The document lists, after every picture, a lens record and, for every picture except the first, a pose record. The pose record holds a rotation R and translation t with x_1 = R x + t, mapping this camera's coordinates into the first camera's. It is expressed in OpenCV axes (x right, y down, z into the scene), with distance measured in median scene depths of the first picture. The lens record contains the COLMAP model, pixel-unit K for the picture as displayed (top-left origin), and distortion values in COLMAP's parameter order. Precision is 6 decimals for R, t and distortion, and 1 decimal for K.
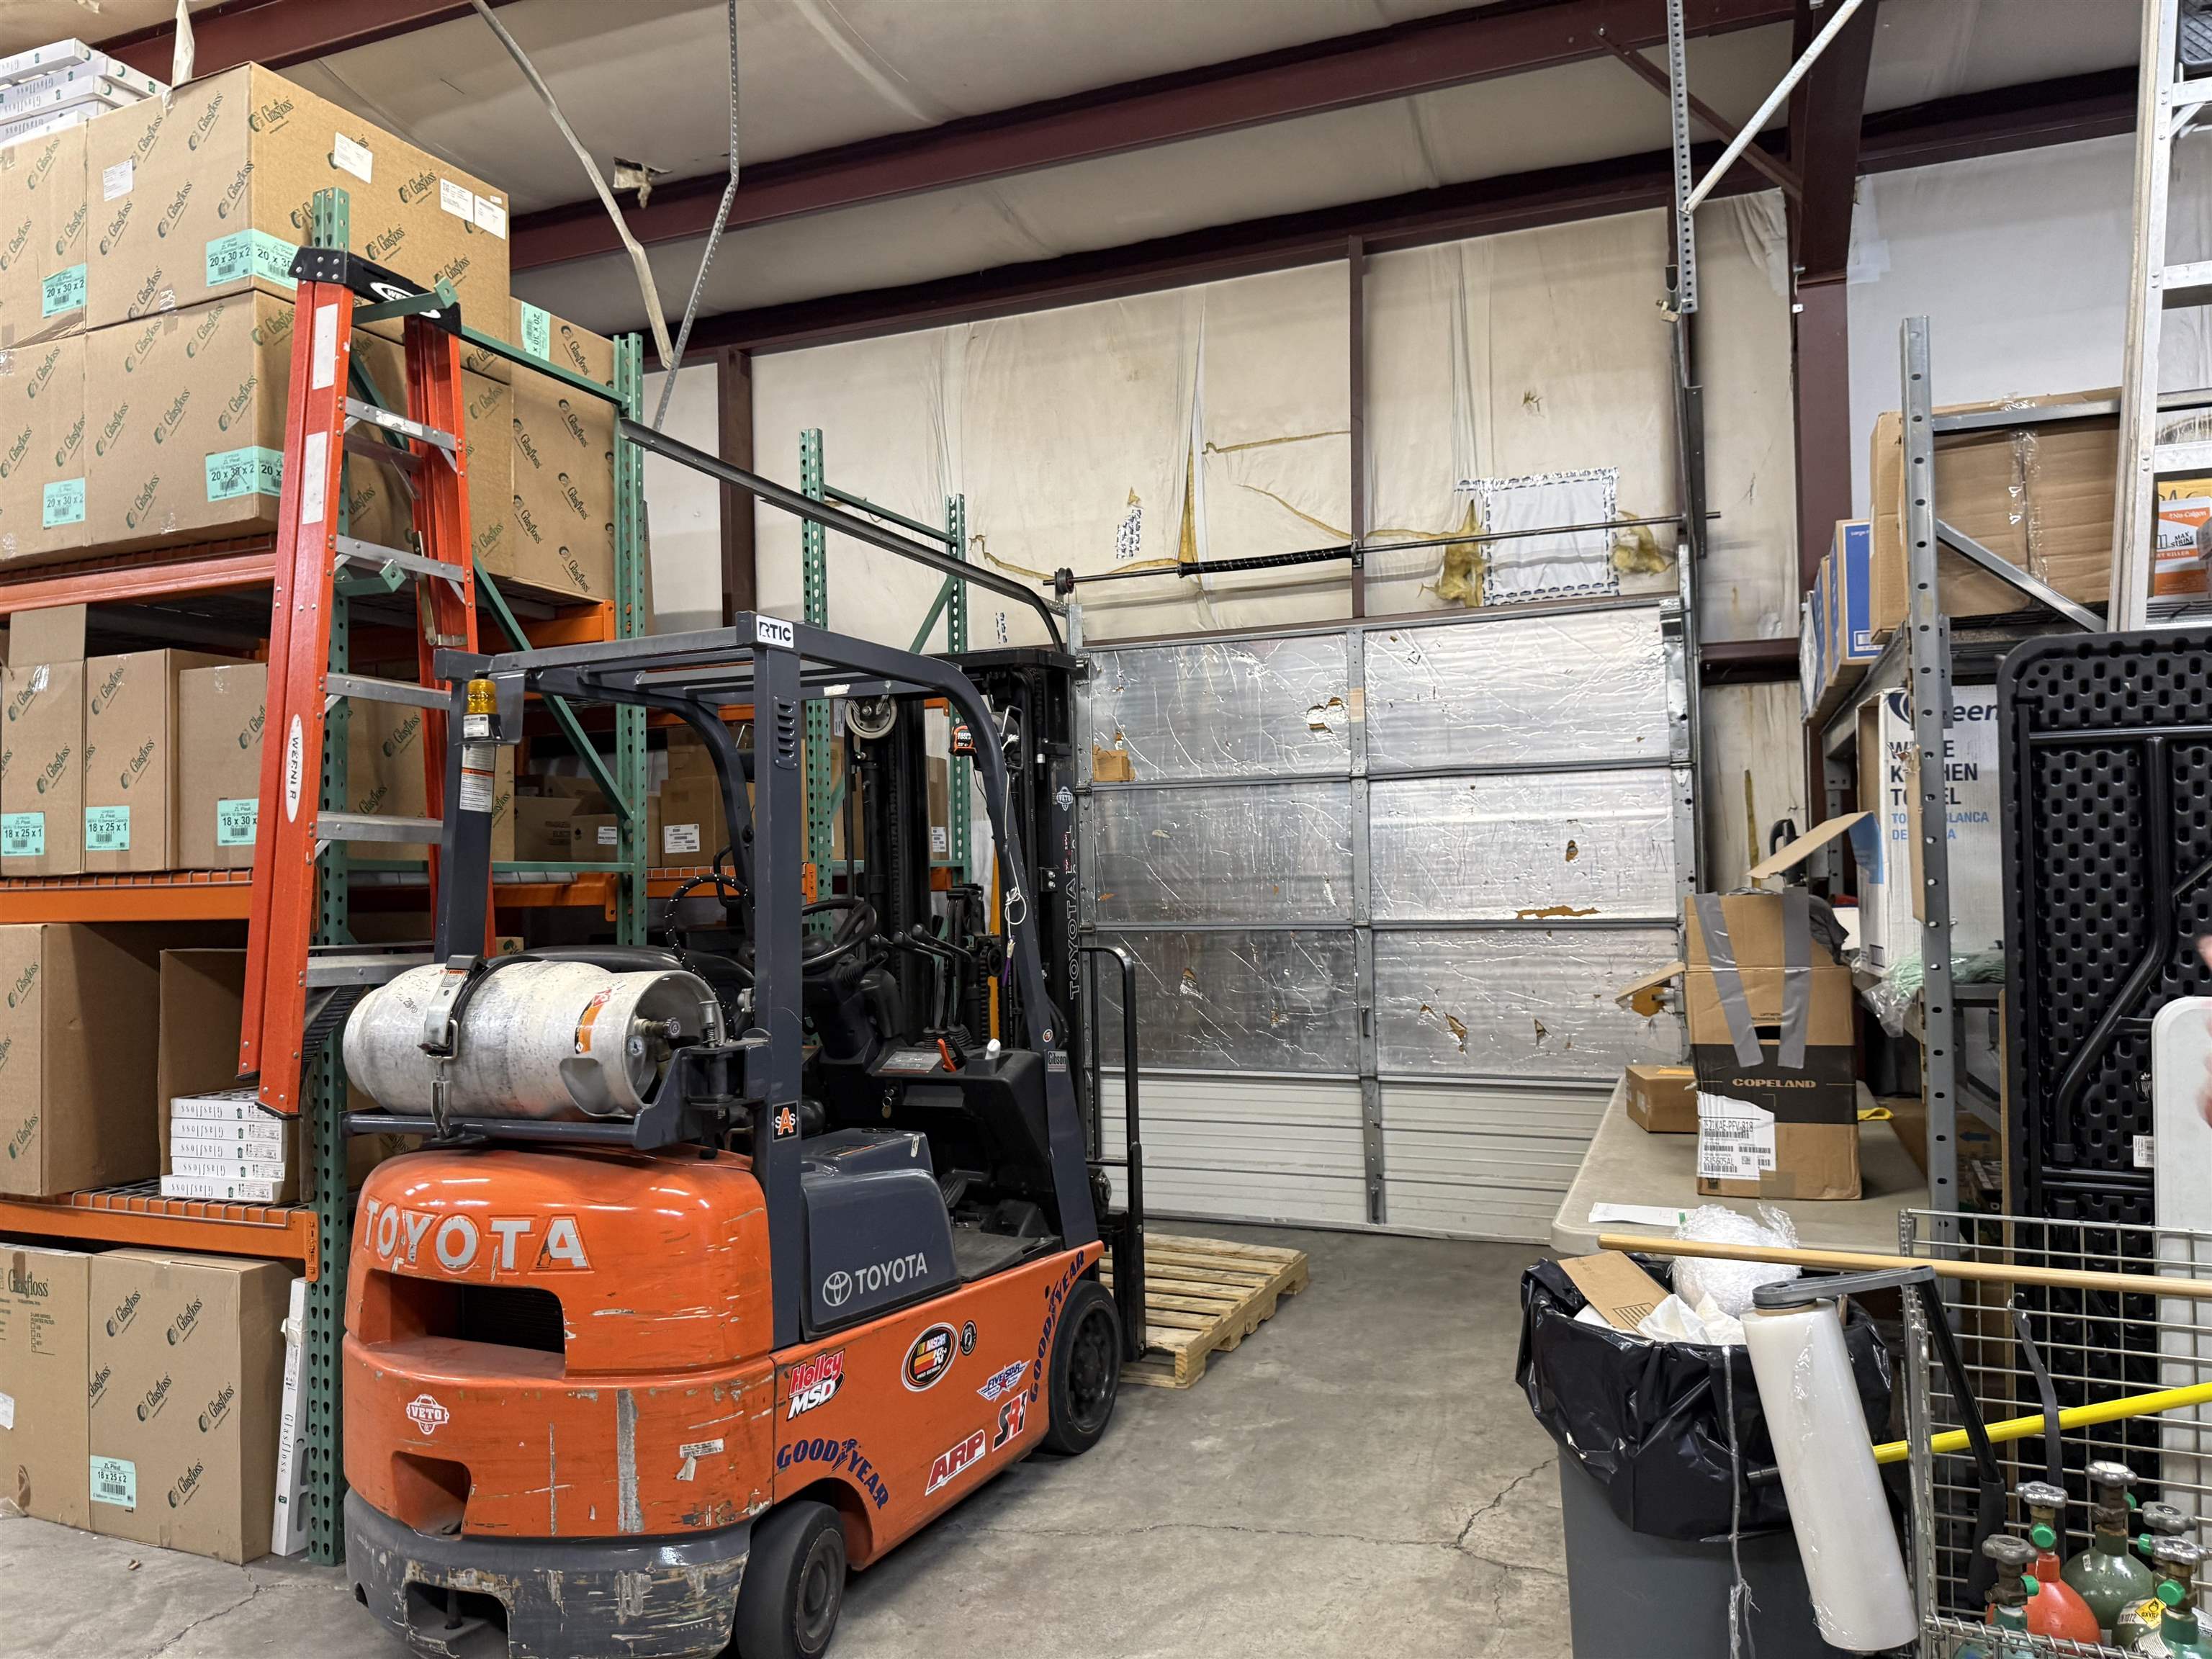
lens RADIAL K [[1544.3, 0, 1130.9], [0, 1544.3, 829.5], [0, 0, 1]] dist [0.015411, -0.037260]
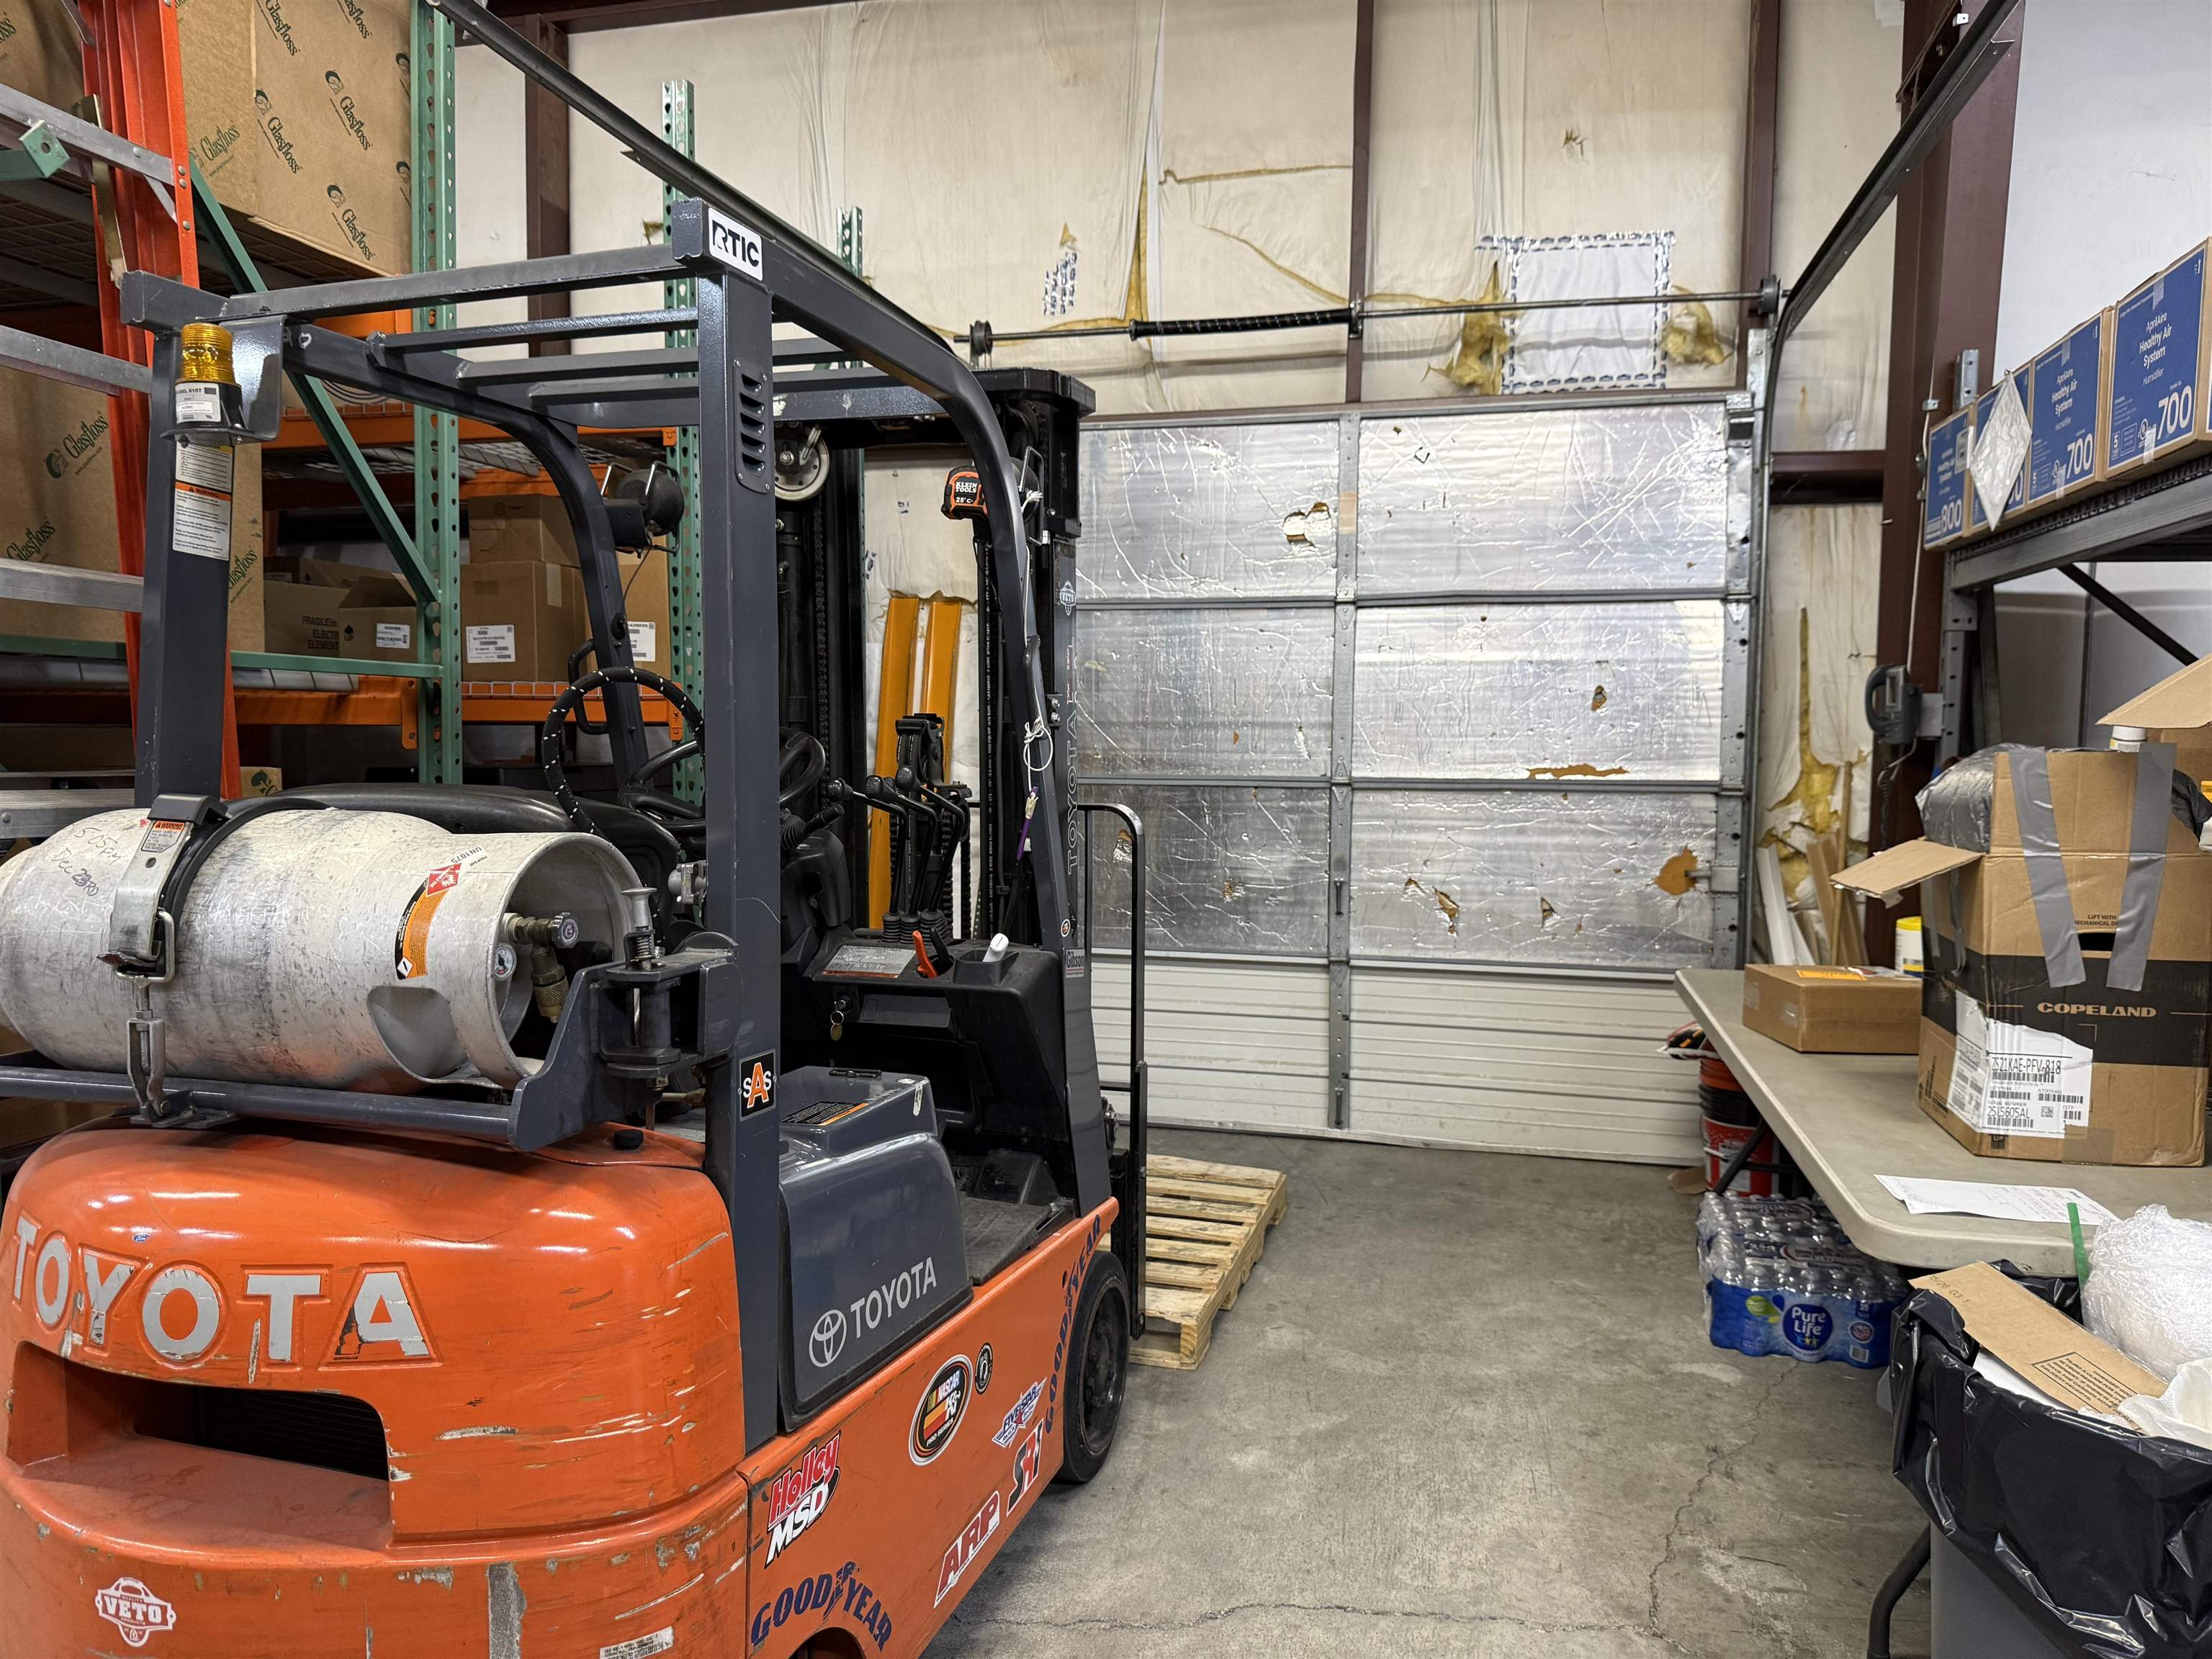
lens RADIAL K [[1544.3, 0, 1100.8], [0, 1544.3, 841.2], [0, 0, 1]] dist [0.015411, -0.037260]
pose [[0.992332, 0.019635, 0.122030, -0.127262], [-0.032181, 0.994293, 0.101712, 0.022374], [-0.119337, -0.104859, 0.987301, 0.305871]]
